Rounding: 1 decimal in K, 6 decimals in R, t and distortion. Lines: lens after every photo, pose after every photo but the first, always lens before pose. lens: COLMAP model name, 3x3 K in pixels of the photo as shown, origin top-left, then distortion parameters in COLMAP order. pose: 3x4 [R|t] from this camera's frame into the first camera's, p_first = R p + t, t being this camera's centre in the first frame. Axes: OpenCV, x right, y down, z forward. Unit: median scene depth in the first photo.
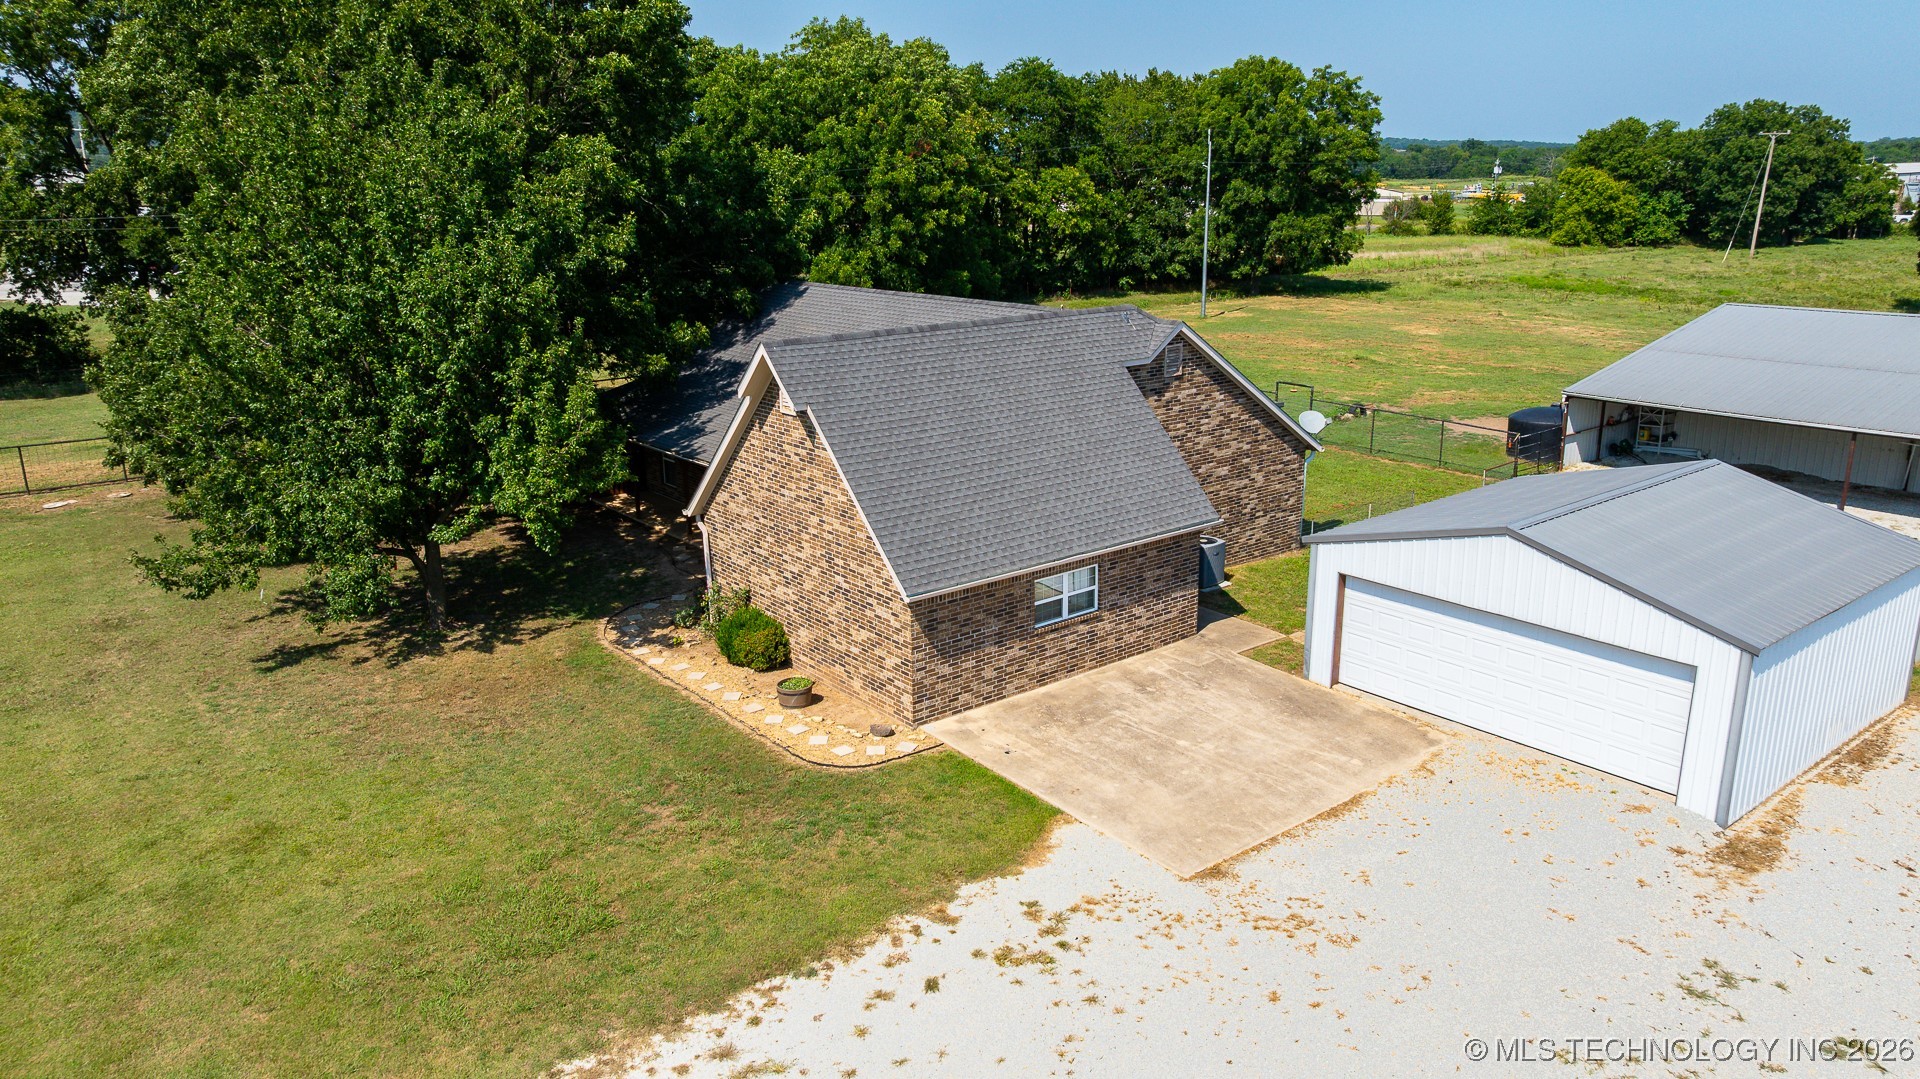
lens RADIAL K [[1349.9, 0, 978.4], [0, 1349.9, 540.1], [0, 0, 1]] dist [-0.033636, 0.025259]
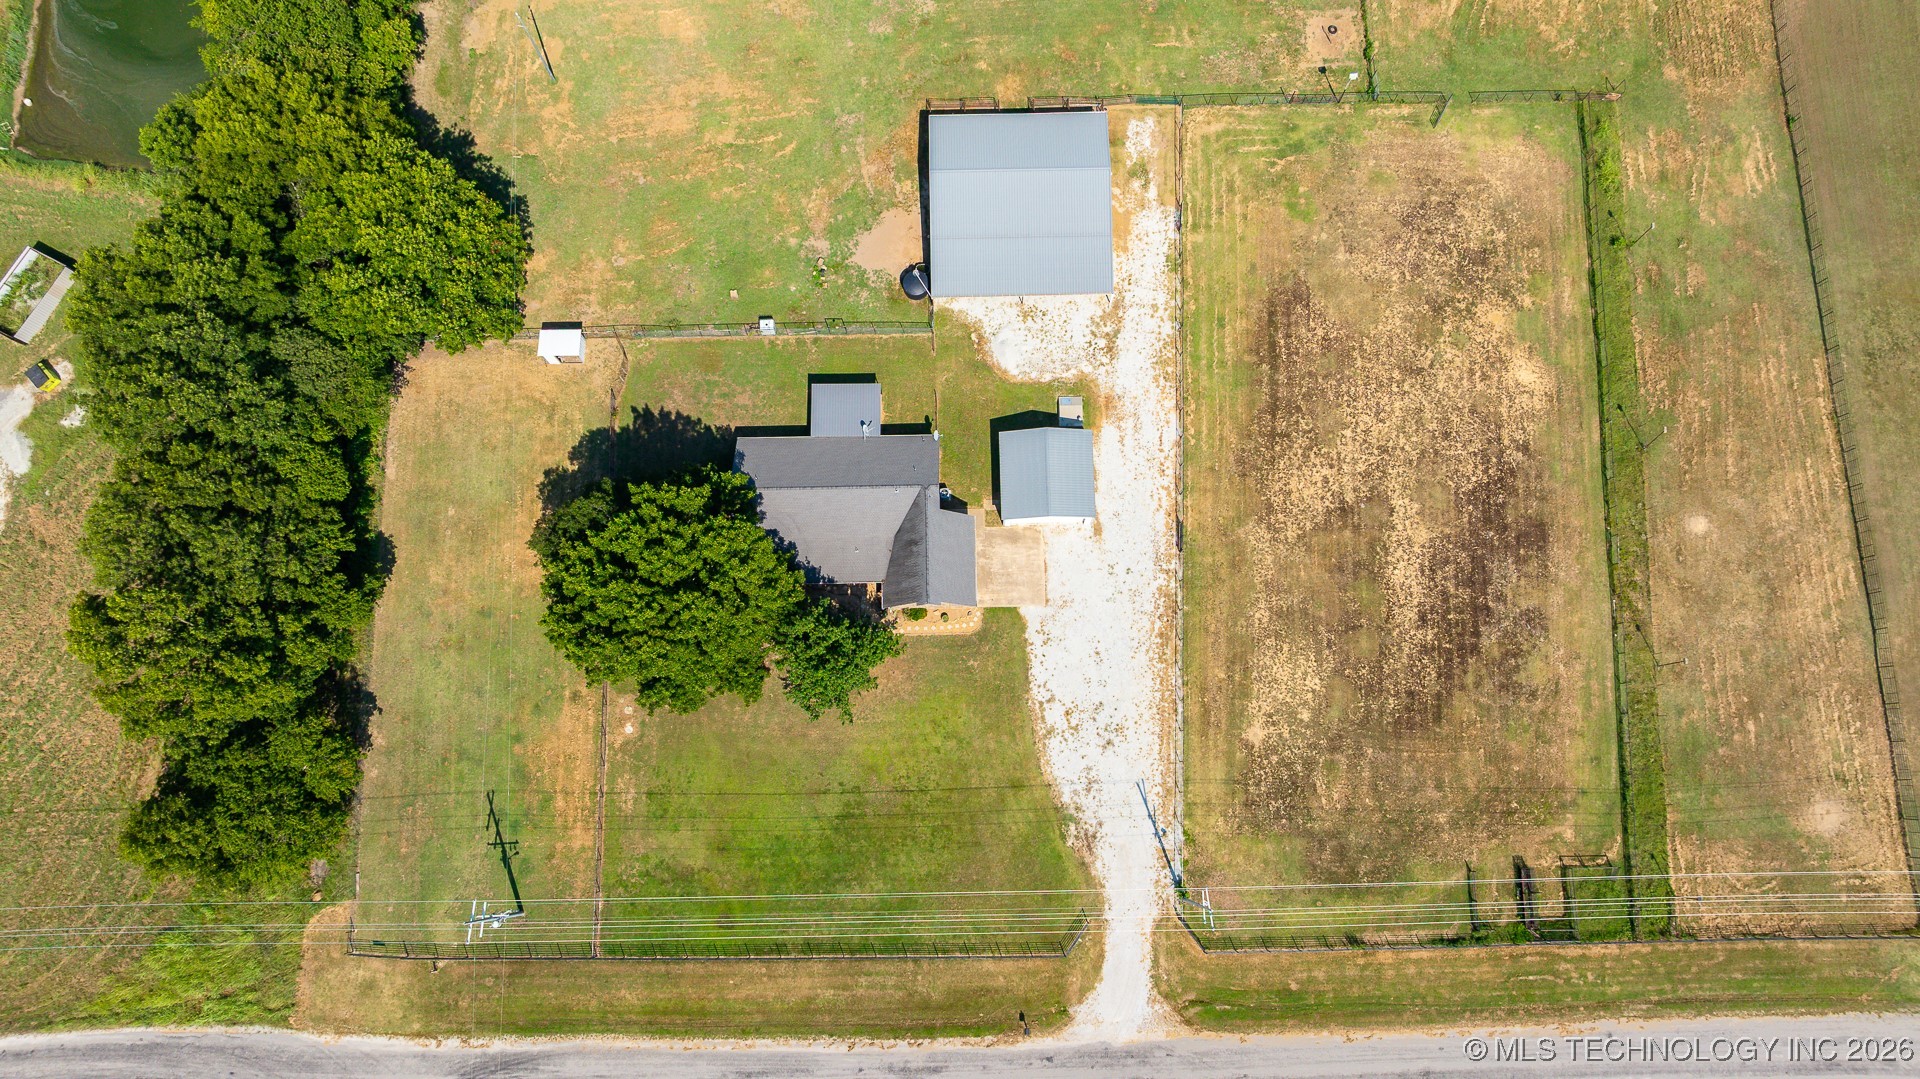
lens RADIAL K [[1349.9, 0, 972.7], [0, 1349.9, 539.0], [0, 0, 1]] dist [-0.033636, 0.025259]
pose [[0.617616, -0.768420, 0.167573, -0.238375], [0.211226, 0.367304, 0.905799, -1.550394], [-0.757584, -0.524041, 0.389163, -0.277006]]
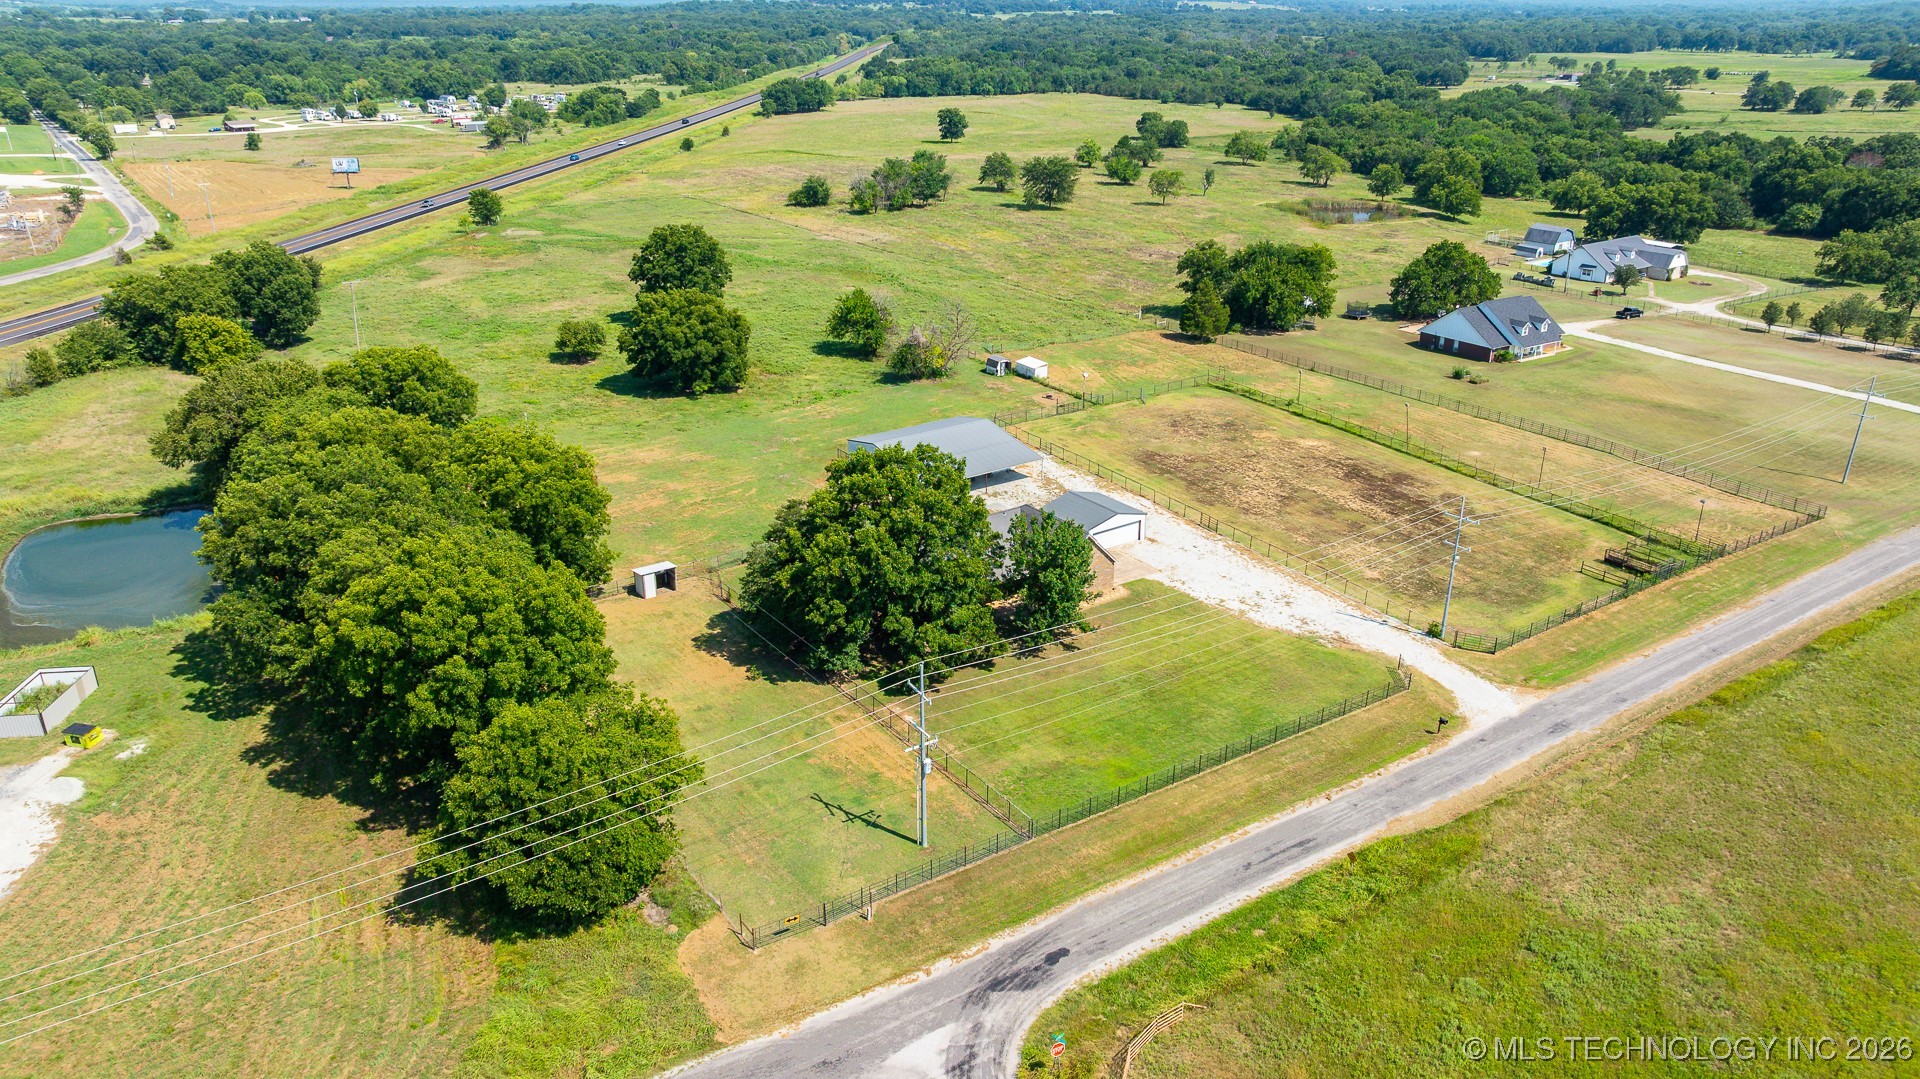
lens RADIAL K [[1349.9, 0, 968.3], [0, 1349.9, 540.6], [0, 0, 1]] dist [-0.033636, 0.025259]
pose [[0.075341, -0.371477, 0.925380, -1.774601], [0.272276, 0.900416, 0.339288, -0.712796], [-0.959265, 0.226397, 0.168982, 0.208971]]
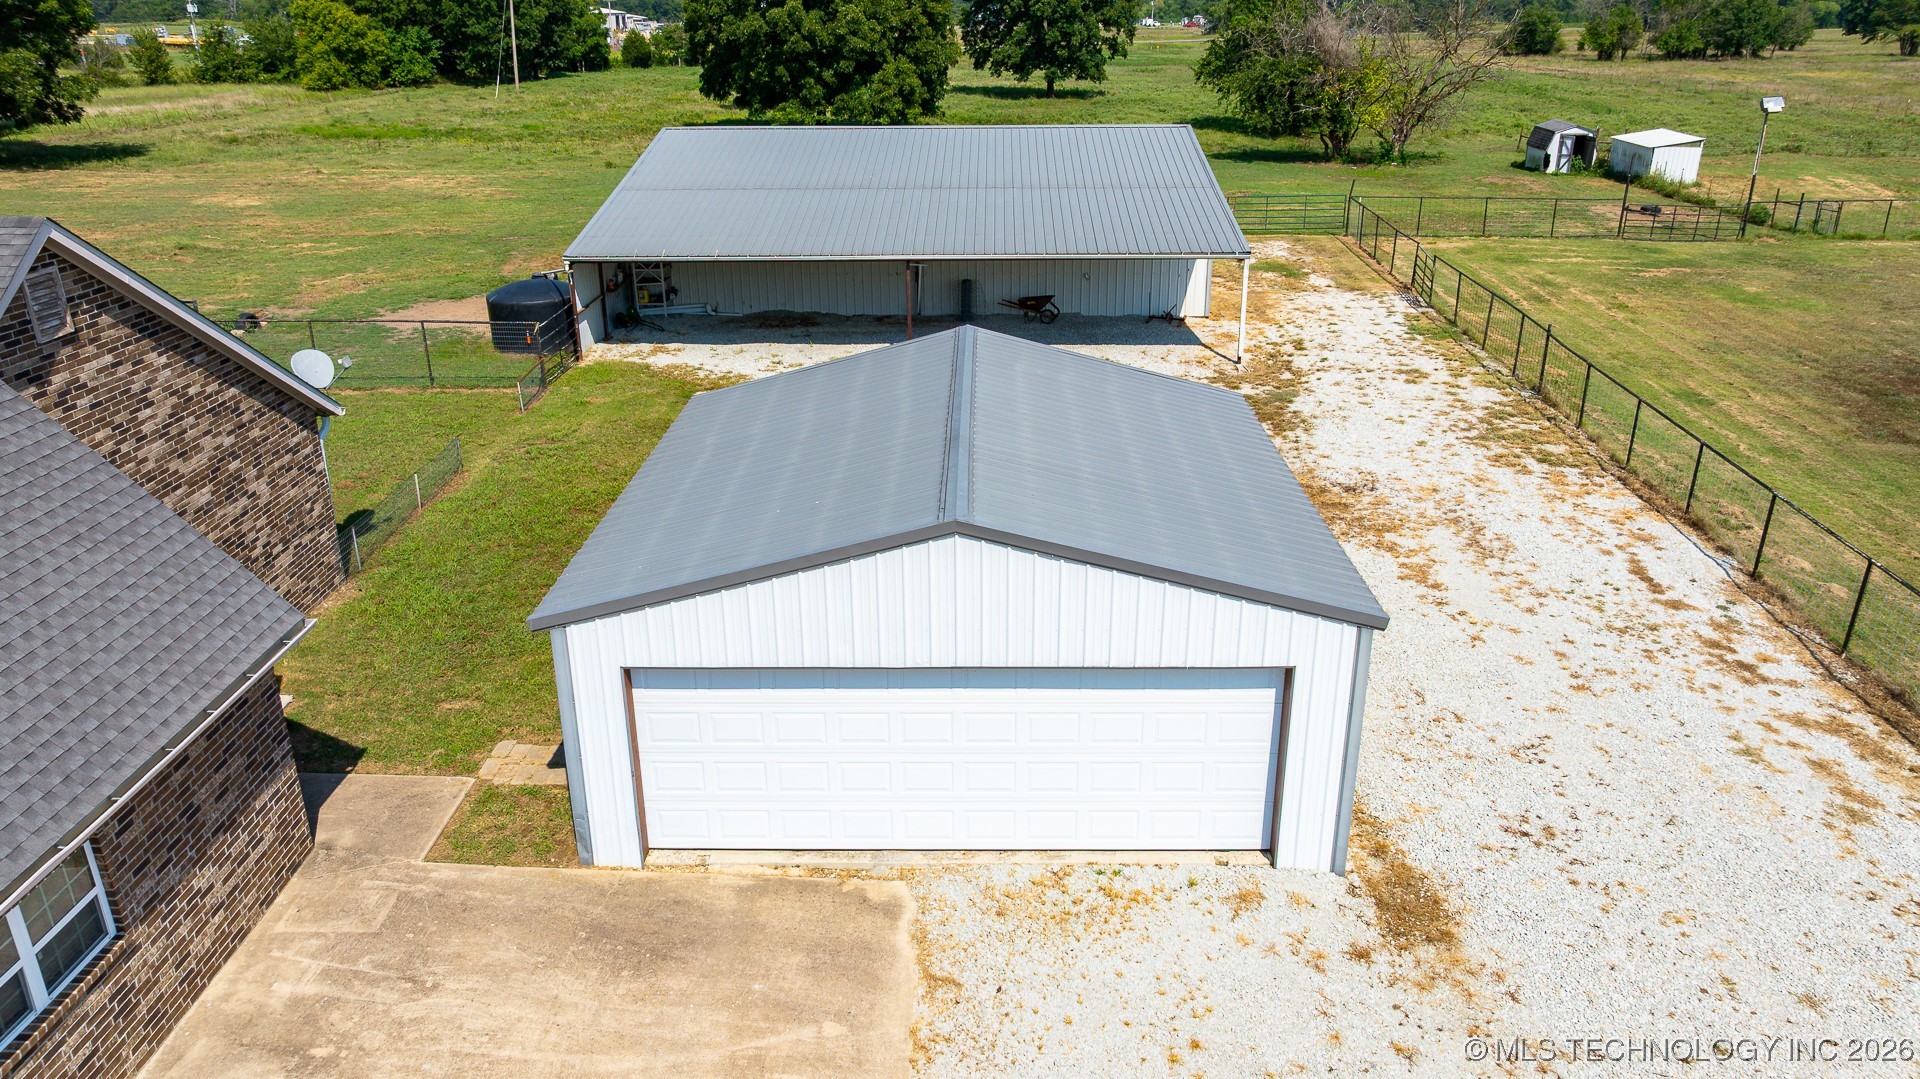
lens RADIAL K [[1349.9, 0, 970.3], [0, 1349.9, 532.9], [0, 0, 1]] dist [-0.033636, 0.025259]
pose [[0.643127, -0.274524, 0.714860, -0.001206], [0.202719, 0.961261, 0.186770, -0.035222], [-0.738439, 0.024799, 0.673864, 0.202693]]
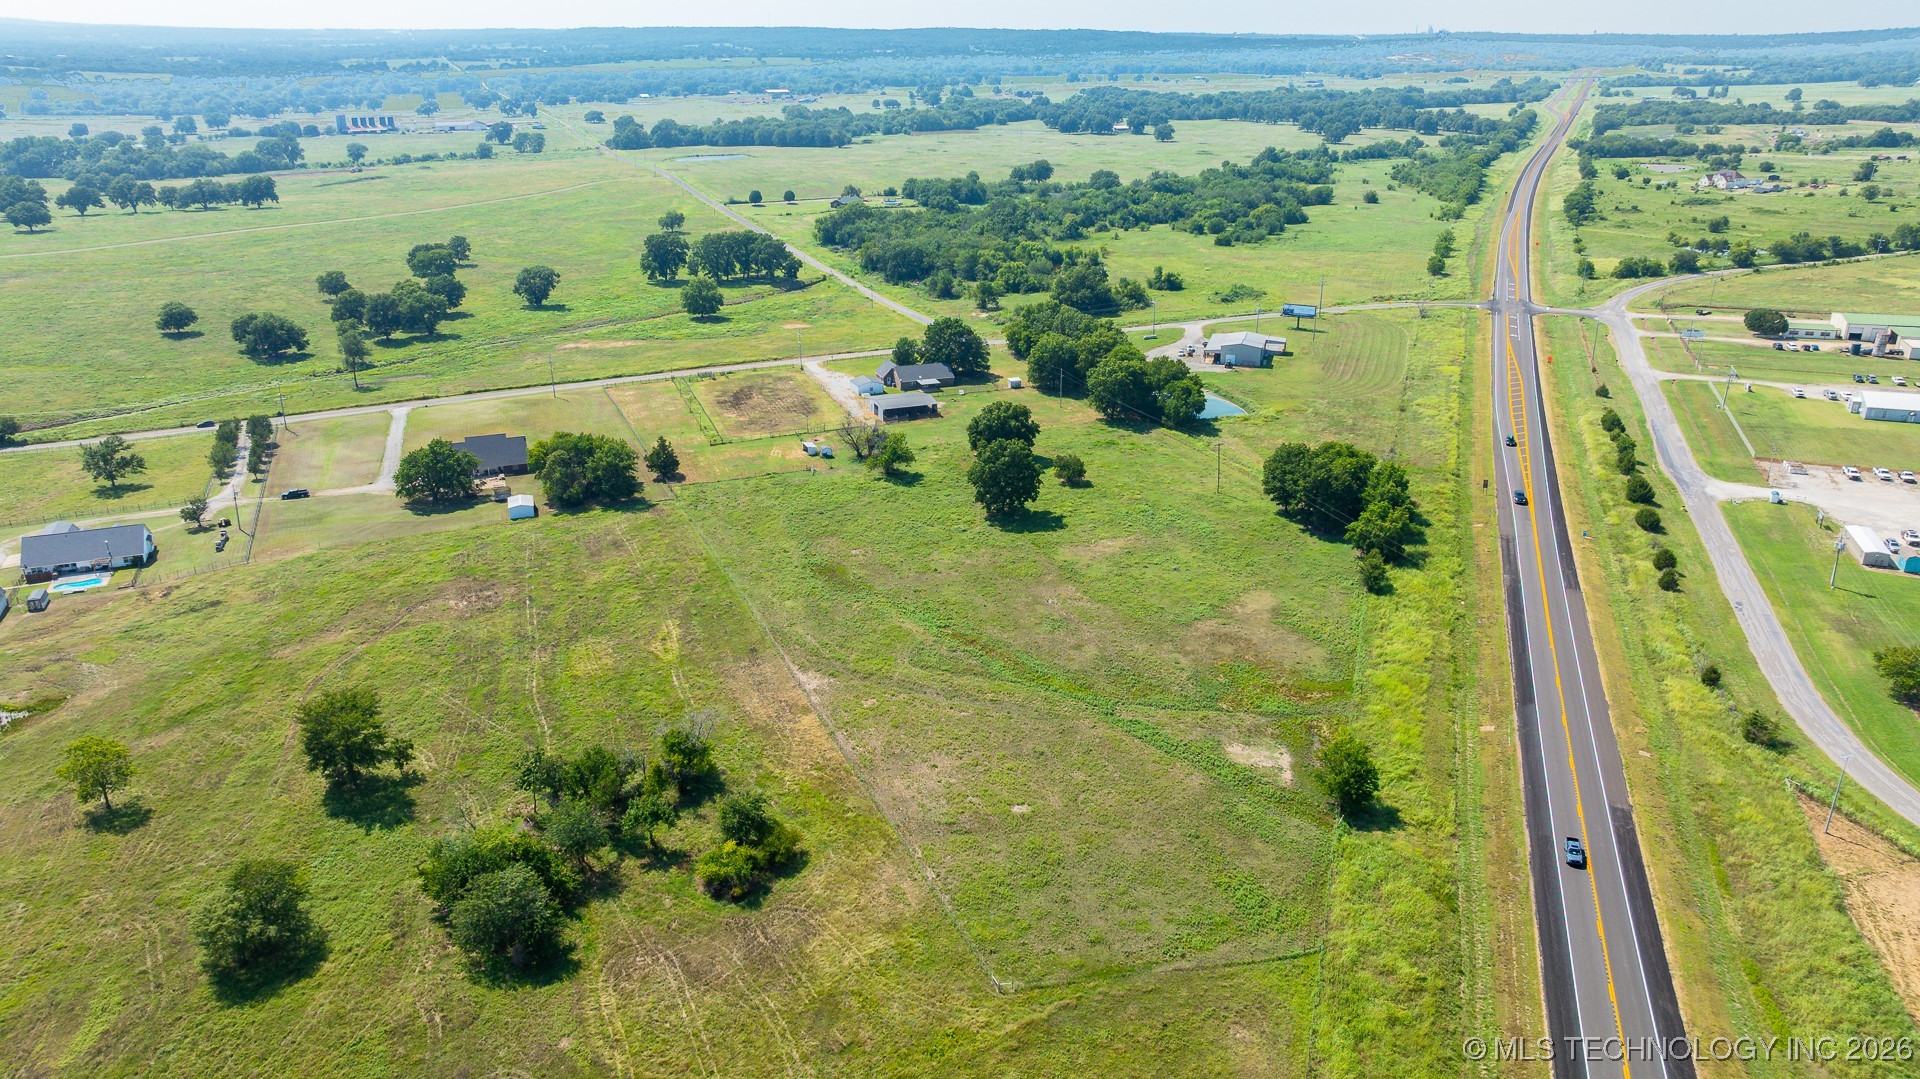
lens RADIAL K [[1349.9, 0, 971.6], [0, 1349.9, 543.7], [0, 0, 1]] dist [-0.033636, 0.025259]
pose [[-0.290314, 0.348976, -0.891030, 5.632290], [-0.256334, 0.868744, 0.423766, -2.033501], [0.921960, 0.351426, -0.162754, 2.023117]]
